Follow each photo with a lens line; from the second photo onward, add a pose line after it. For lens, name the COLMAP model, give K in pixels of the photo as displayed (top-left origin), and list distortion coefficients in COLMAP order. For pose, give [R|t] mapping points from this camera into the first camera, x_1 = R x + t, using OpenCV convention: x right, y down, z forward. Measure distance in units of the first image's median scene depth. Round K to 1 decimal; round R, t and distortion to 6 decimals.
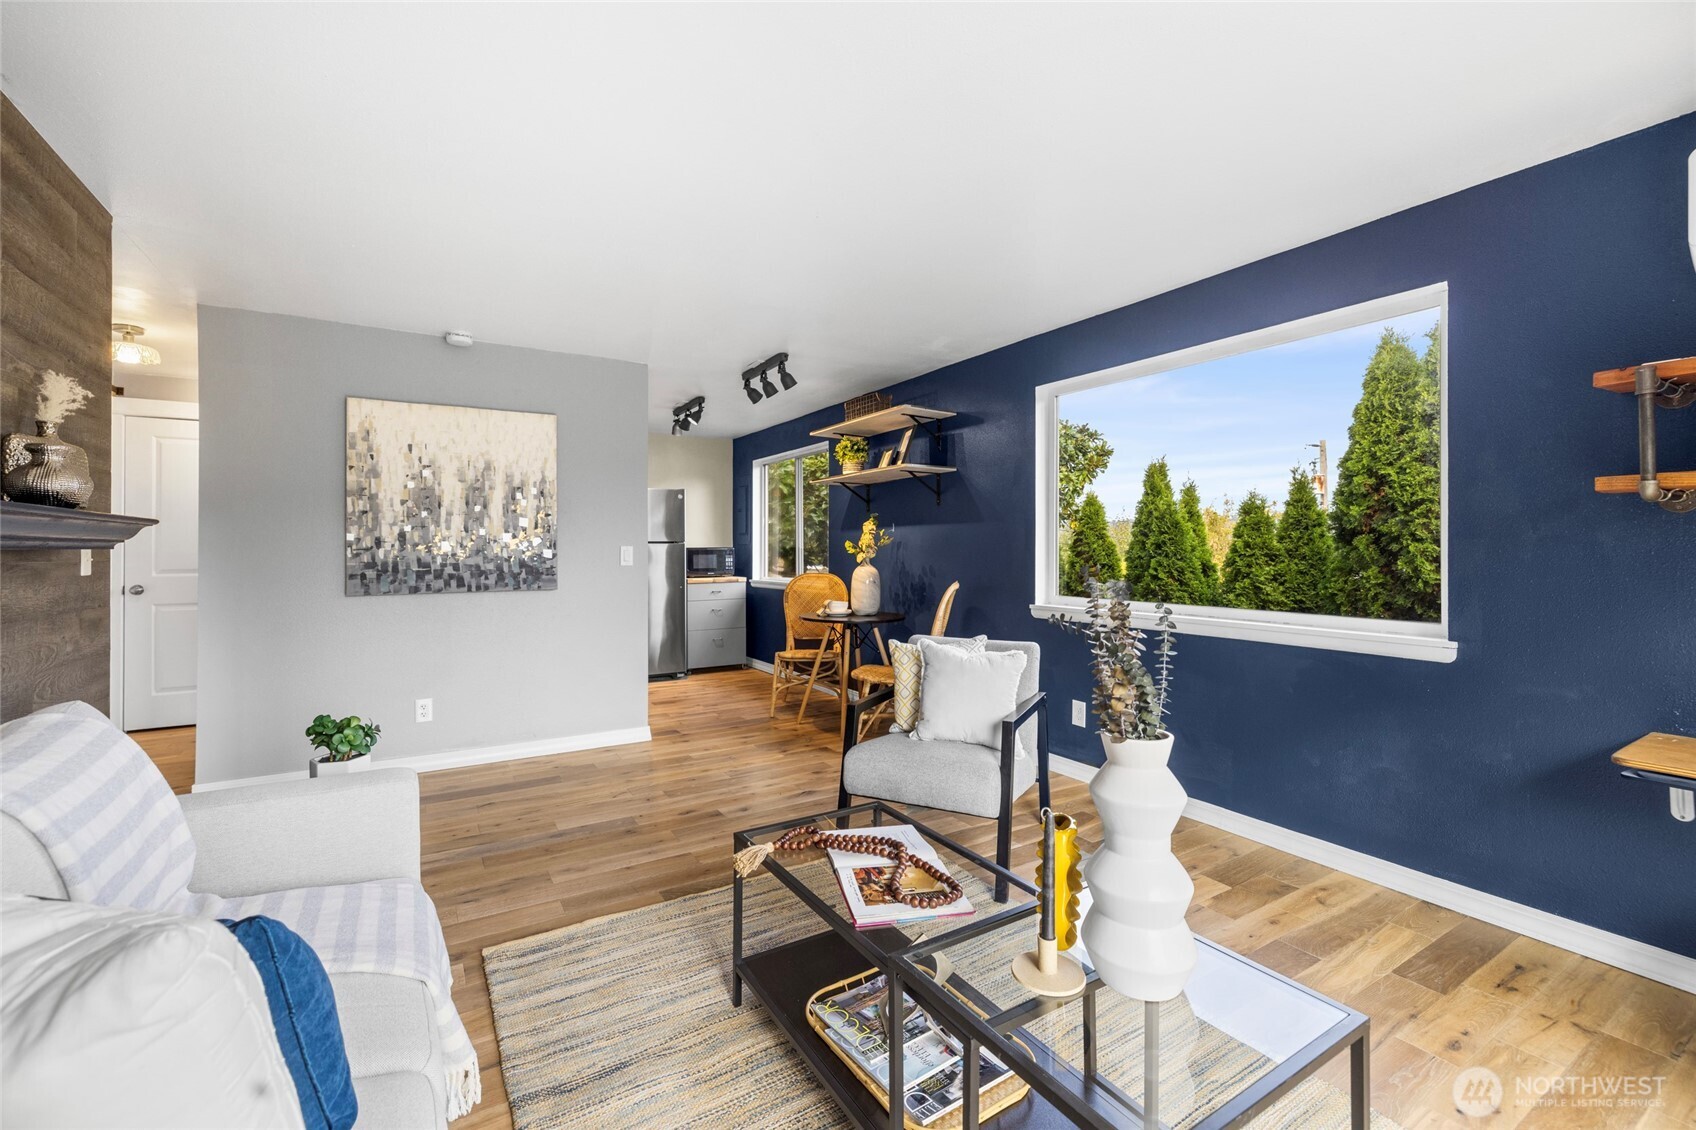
lens RADIAL K [[713.0, 0, 832.1], [0, 713.0, 556.4], [0, 0, 1]] dist [-0.000809, 0.000176]
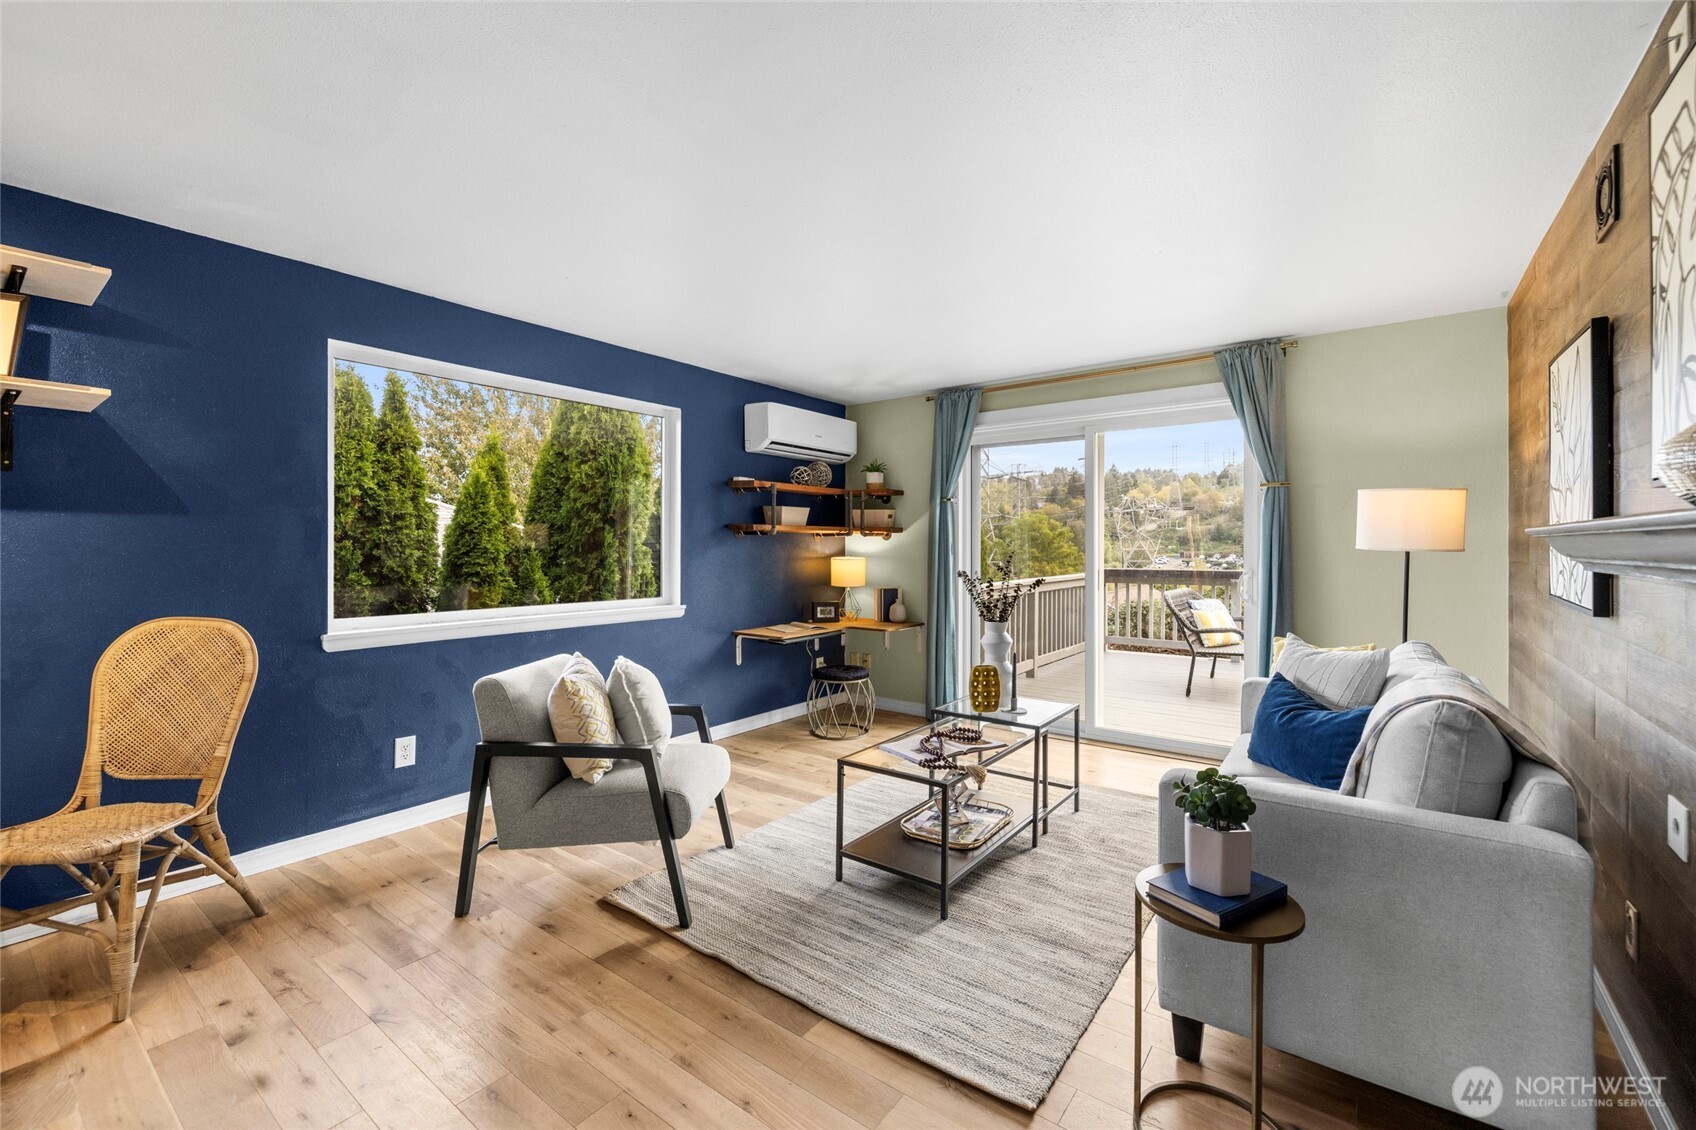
lens RADIAL K [[713.0, 0, 846.9], [0, 713.0, 542.7], [0, 0, 1]] dist [-0.000809, 0.000176]
pose [[-0.389324, 0.006100, 0.921081, -0.360092], [0.006684, 0.999970, -0.003797, -0.012350], [-0.921077, 0.004678, -0.389353, 0.476147]]
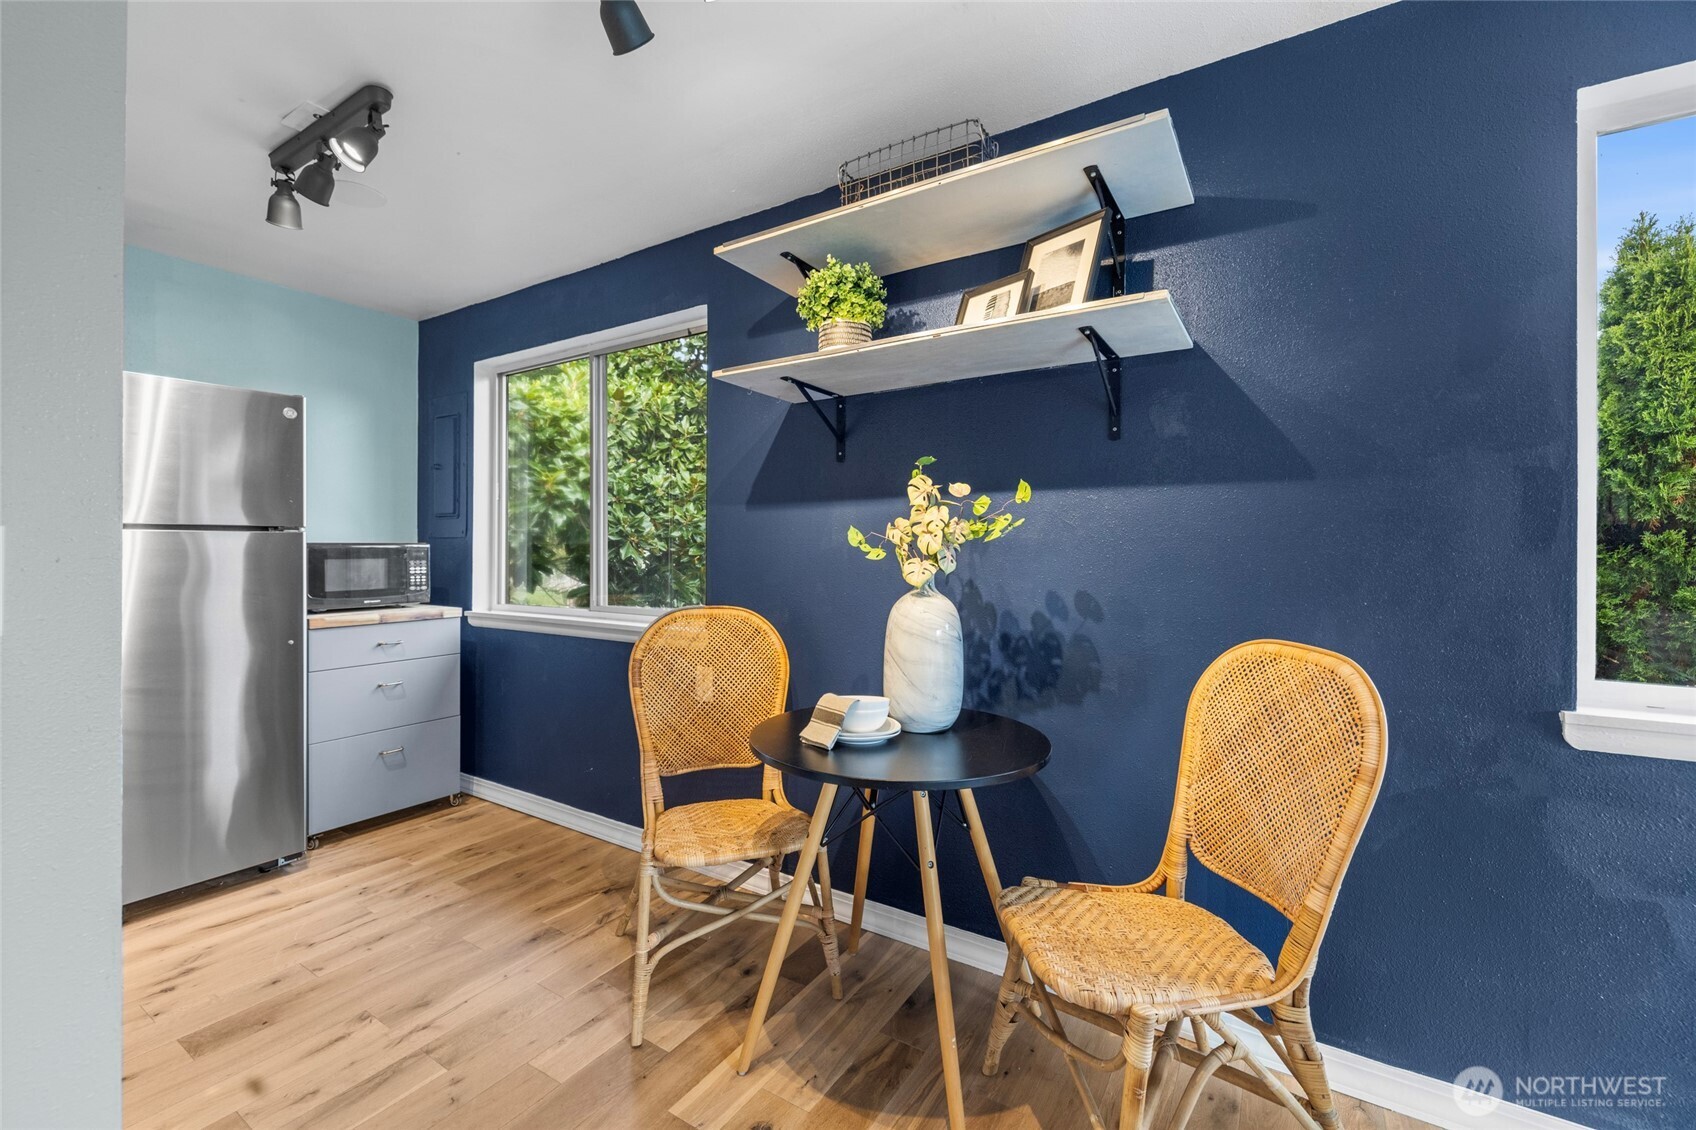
lens RADIAL K [[713.0, 0, 838.5], [0, 713.0, 550.2], [0, 0, 1]] dist [-0.000809, 0.000176]
pose [[0.895285, 0.003097, 0.445483, -0.116251], [0.000093, 0.999975, -0.007139, -0.005189], [-0.445494, 0.006433, 0.895262, 0.509458]]
